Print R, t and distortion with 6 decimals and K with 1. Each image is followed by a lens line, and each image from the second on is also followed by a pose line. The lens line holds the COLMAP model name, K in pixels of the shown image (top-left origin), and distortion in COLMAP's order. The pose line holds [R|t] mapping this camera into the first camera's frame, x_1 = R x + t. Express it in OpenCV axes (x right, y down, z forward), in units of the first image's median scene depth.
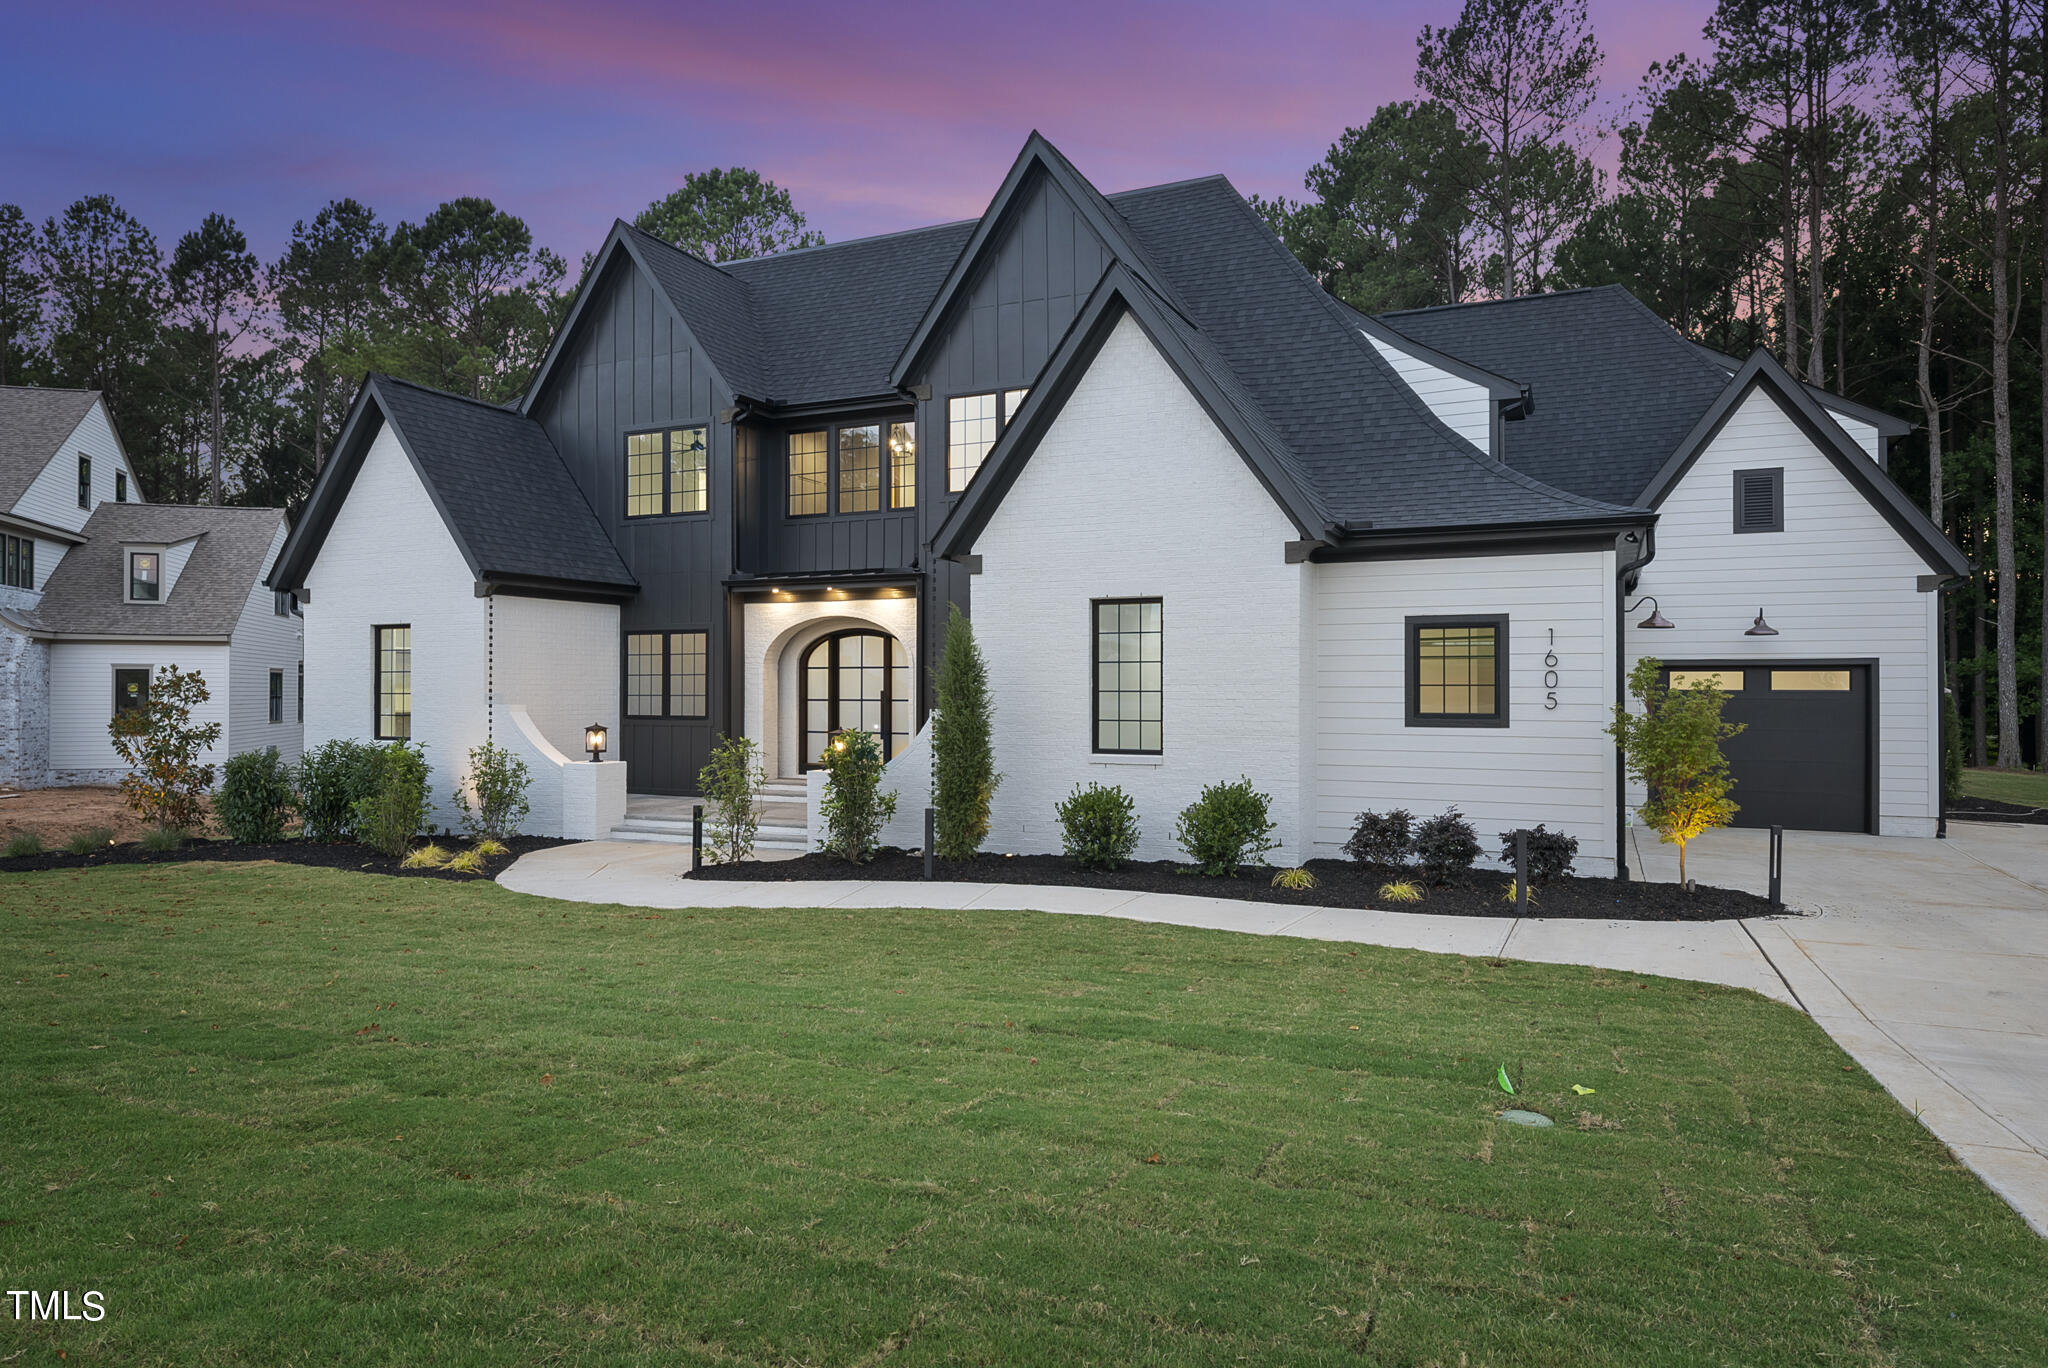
lens RADIAL K [[1239.4, 0, 1024.0], [0, 1239.4, 684.0], [0, 0, 1]] dist [0.001190, -0.000915]
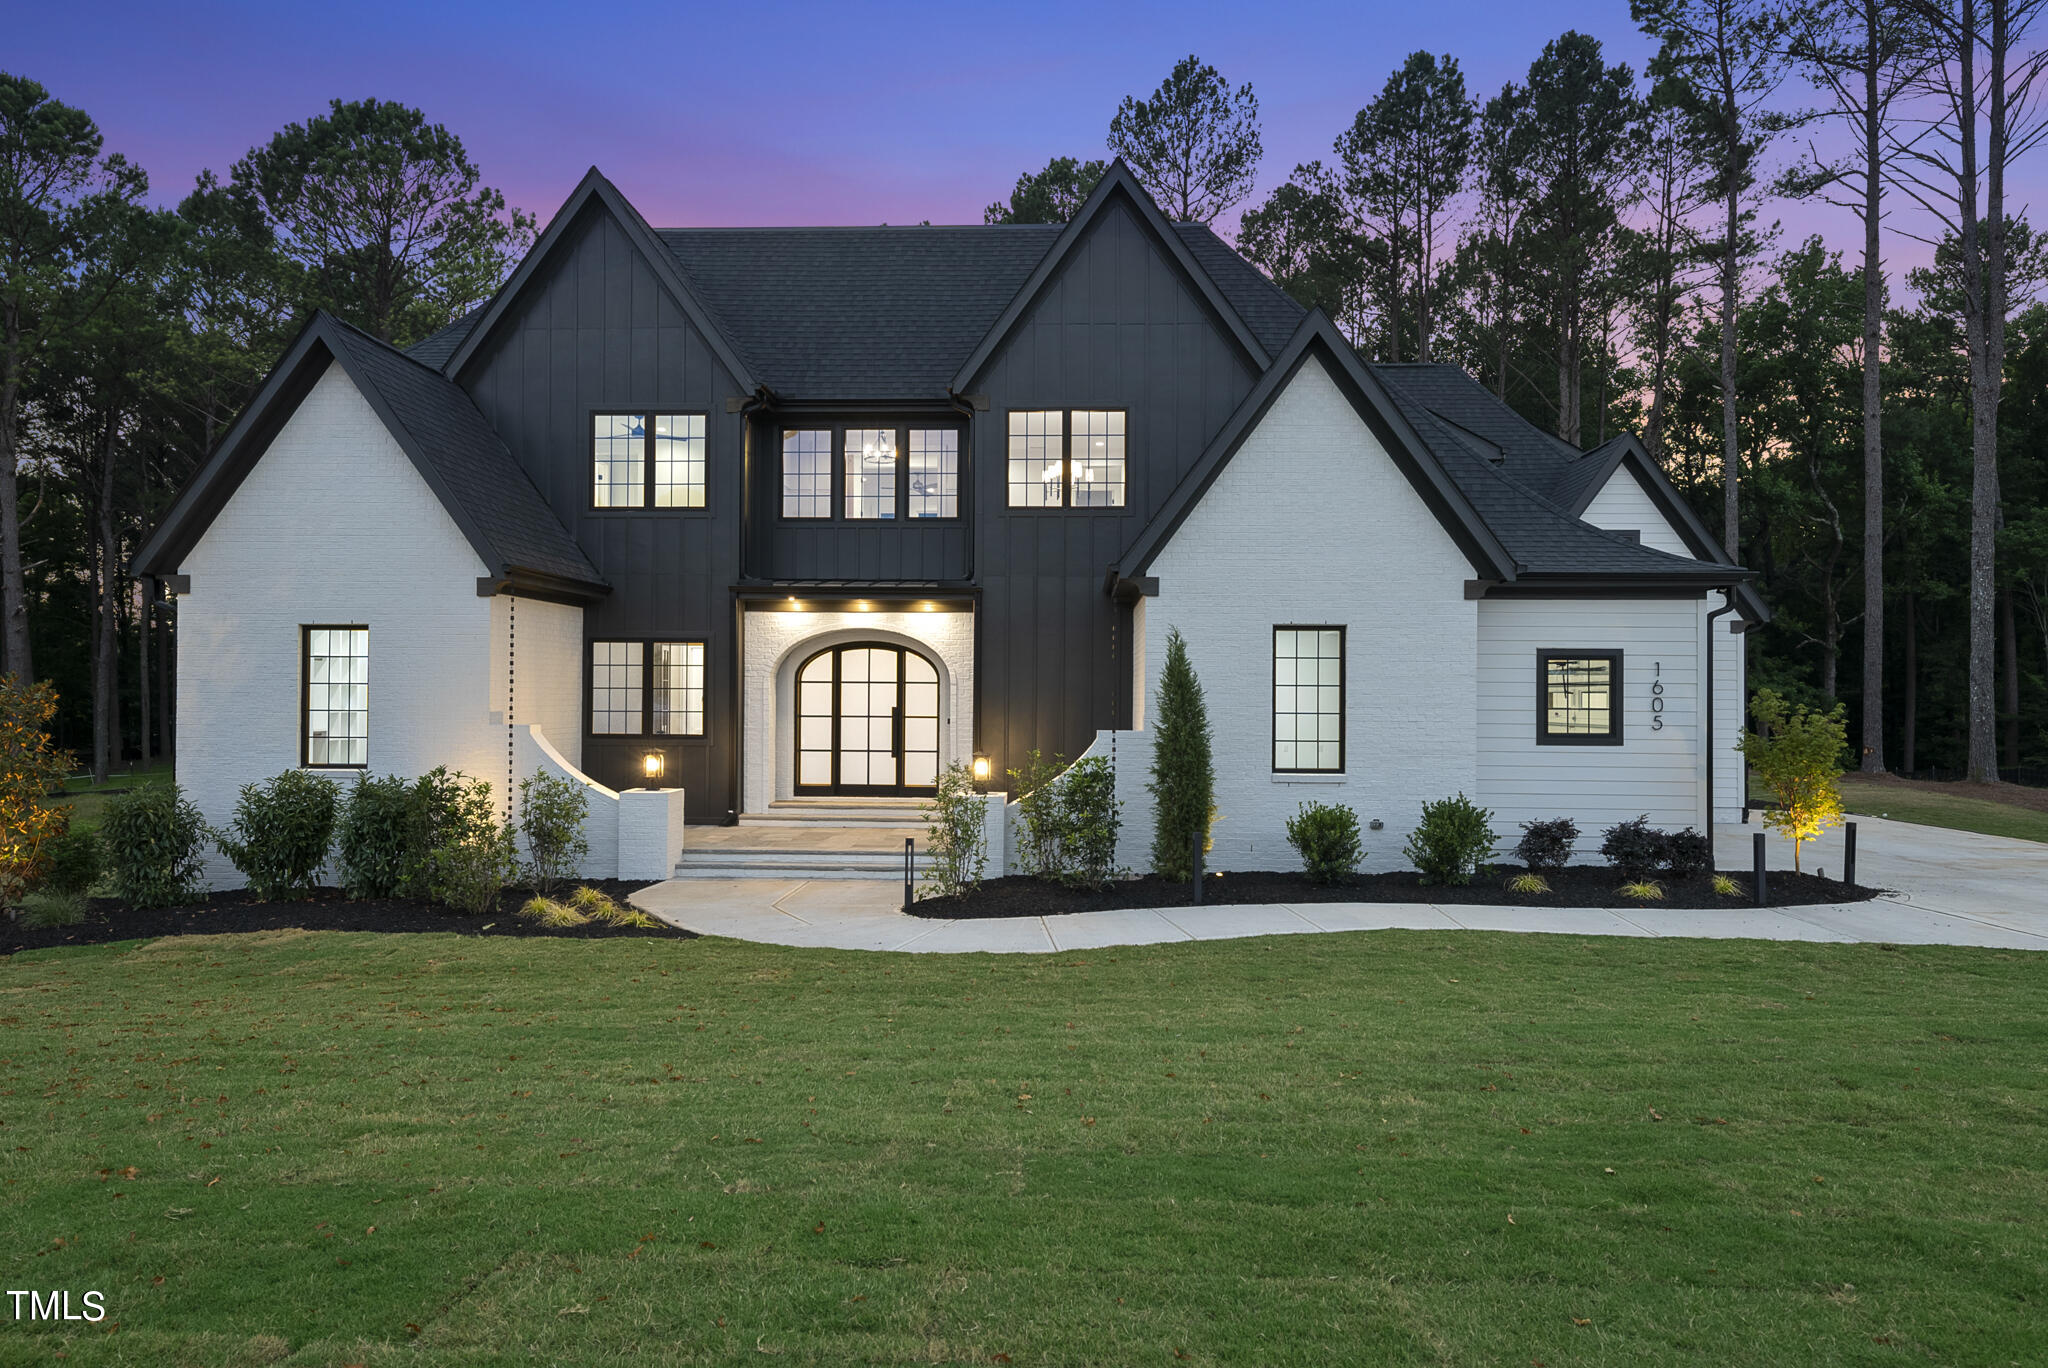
lens RADIAL K [[1206.9, 0, 1024.0], [0, 1206.9, 684.0], [0, 0, 1]] dist [0.002264, -0.003757]
pose [[0.924824, 0.008463, 0.380302, -0.426320], [-0.007698, 0.999964, -0.003531, -0.010991], [-0.380318, 0.000338, 0.924856, 0.112958]]
